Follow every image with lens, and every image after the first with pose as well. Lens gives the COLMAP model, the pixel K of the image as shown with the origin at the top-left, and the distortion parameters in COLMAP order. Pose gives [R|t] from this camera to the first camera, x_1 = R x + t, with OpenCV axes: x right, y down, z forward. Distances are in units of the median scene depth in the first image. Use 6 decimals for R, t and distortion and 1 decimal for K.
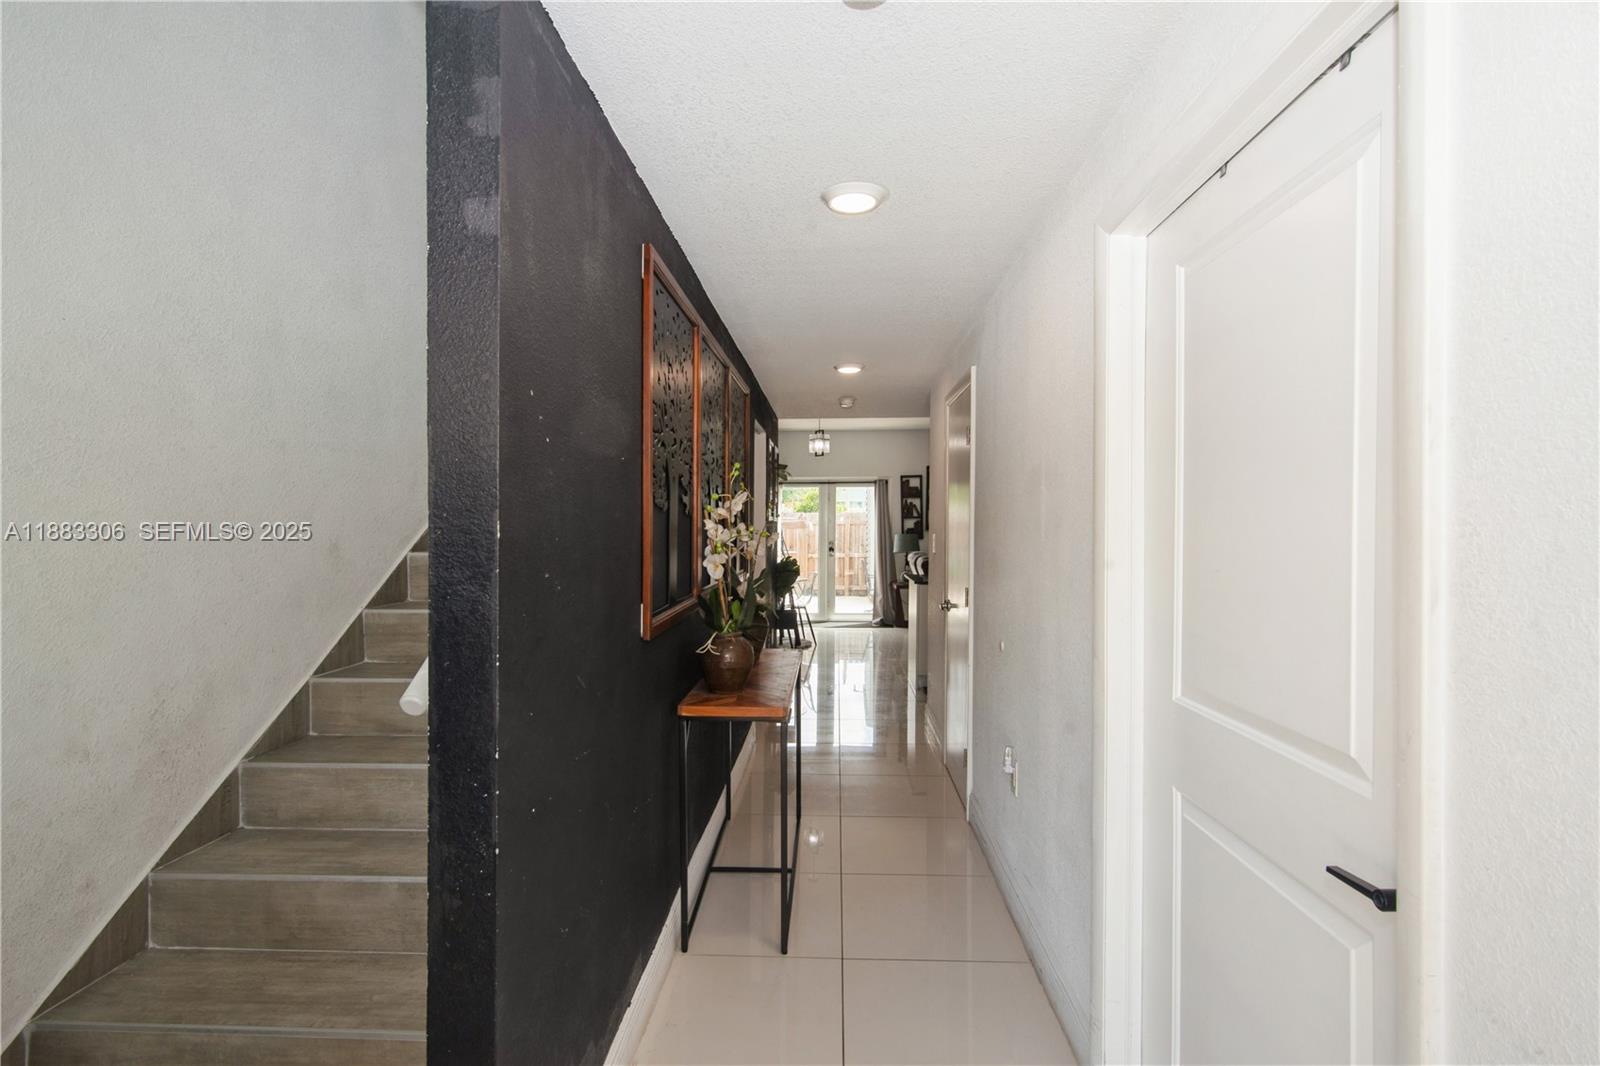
lens RADIAL K [[810.4, 0, 796.6], [0, 810.4, 532.6], [0, 0, 1]] dist [-0.001467, -0.000028]
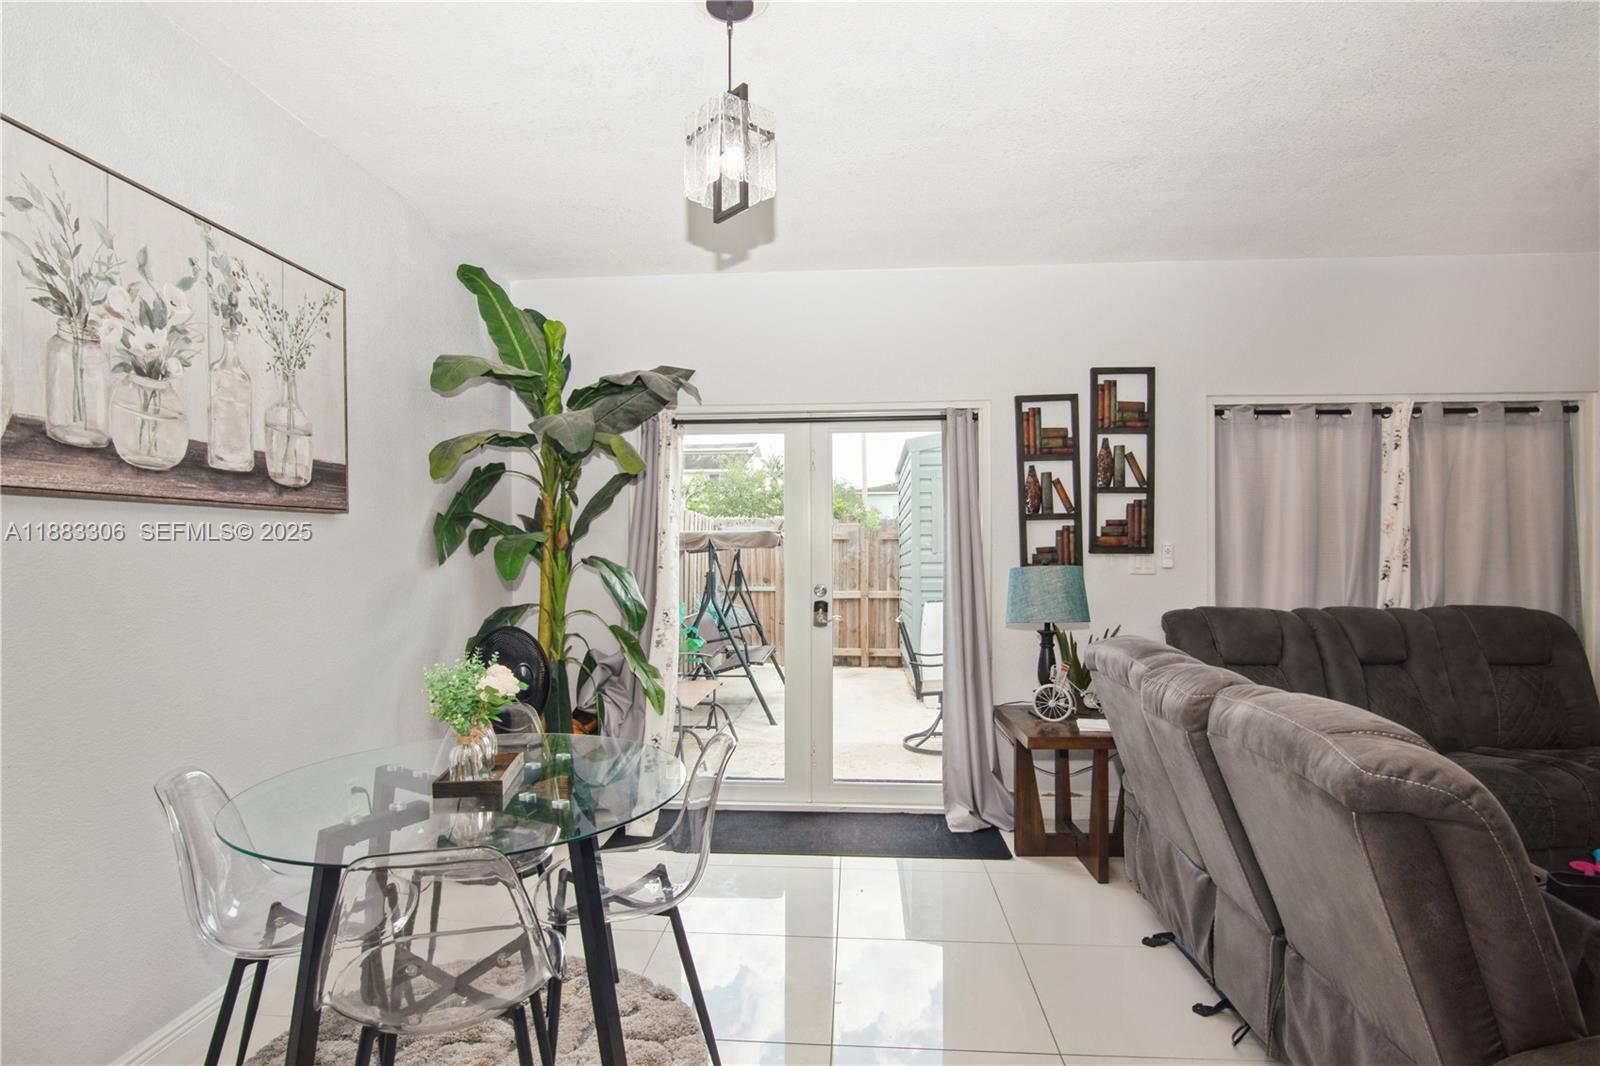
lens RADIAL K [[831.9, 0, 804.4], [0, 831.9, 537.9], [0, 0, 1]] dist [-0.000888, -0.000012]
pose [[0.999919, -0.007516, -0.010228, 0.040119], [0.007365, 0.999865, -0.014720, -0.004605], [0.010338, 0.014644, 0.999839, 0.639588]]
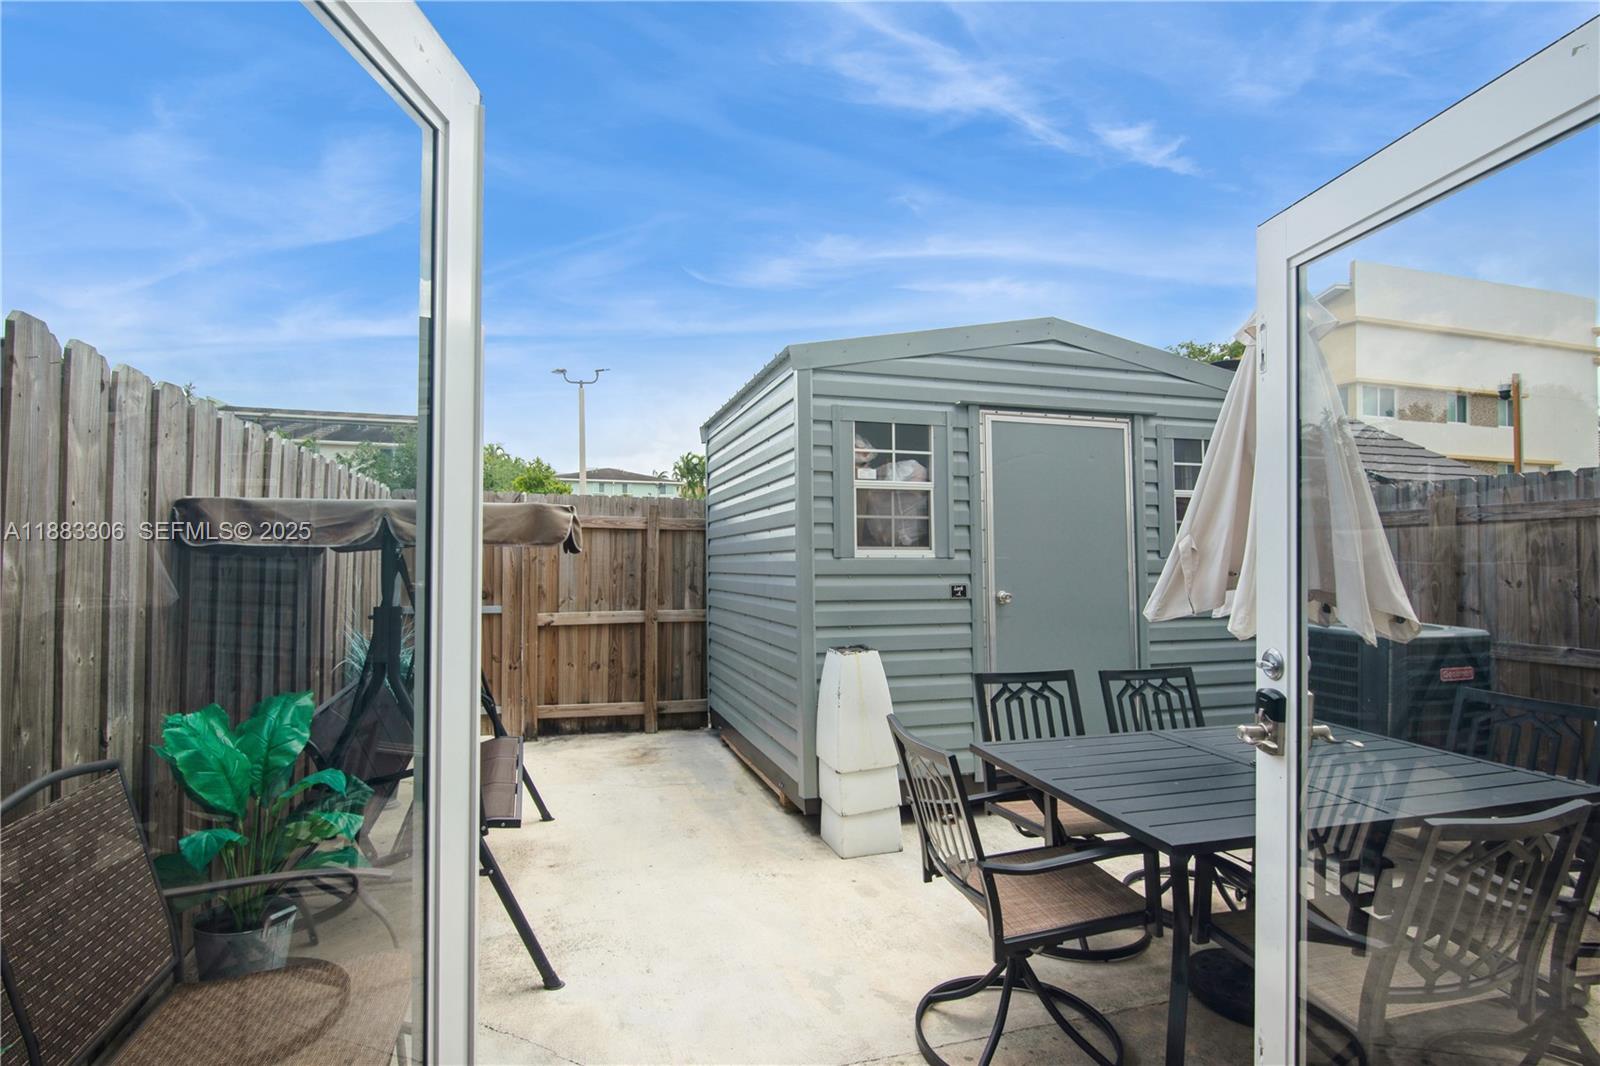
lens RADIAL K [[810.4, 0, 795.6], [0, 810.4, 534.5], [0, 0, 1]] dist [-0.001467, -0.000028]
pose [[0.938413, 0.011870, 0.345313, -0.003344], [-0.009049, 0.999911, -0.009778, -0.007730], [-0.345398, 0.006051, 0.938437, 0.976864]]
